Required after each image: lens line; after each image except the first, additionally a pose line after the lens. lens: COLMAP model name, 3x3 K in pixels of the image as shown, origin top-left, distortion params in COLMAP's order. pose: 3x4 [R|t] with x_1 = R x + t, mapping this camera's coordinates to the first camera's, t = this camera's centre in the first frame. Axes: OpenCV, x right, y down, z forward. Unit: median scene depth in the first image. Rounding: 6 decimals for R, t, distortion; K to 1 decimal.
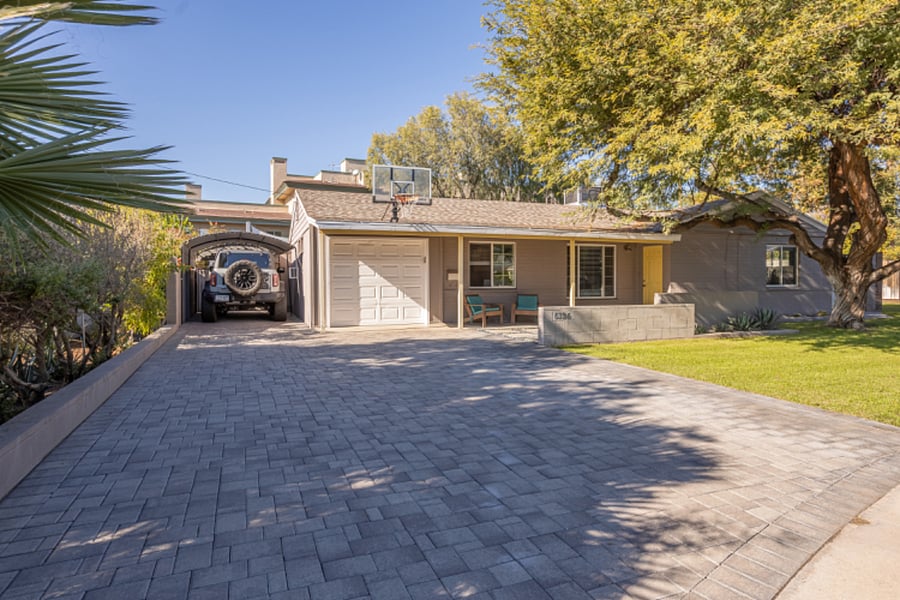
lens RADIAL K [[424.7, 0, 450.0], [0, 424.7, 300.0], [0, 0, 1]] dist [-0.034831, 0.000175]
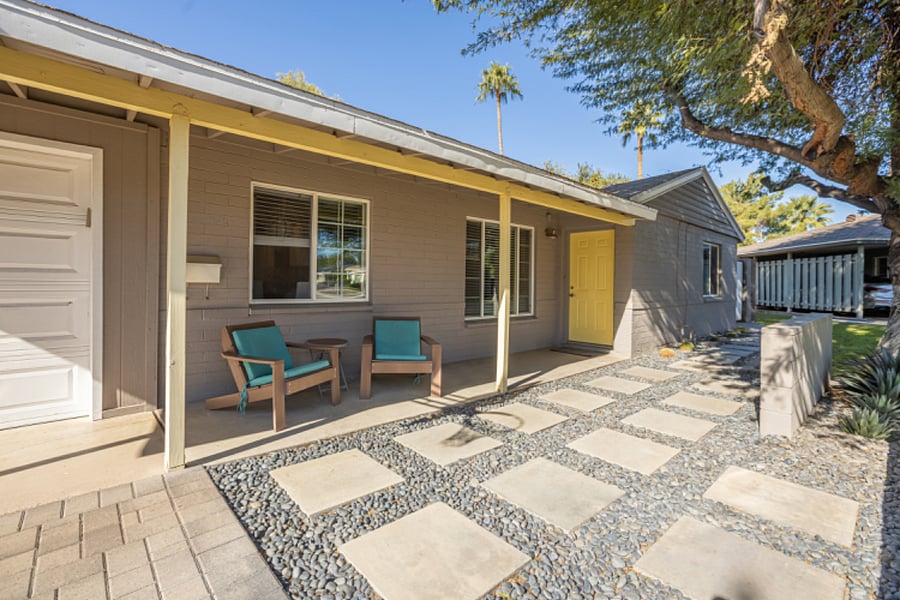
lens RADIAL K [[410.2, 0, 450.0], [0, 410.2, 300.0], [0, 0, 1]] dist [-0.015900, 0.000665]
pose [[0.928076, 0.003751, 0.372371, 0.079342], [-0.004883, 0.999986, 0.002099, -0.034514], [-0.372358, -0.003766, 0.928081, 0.618450]]
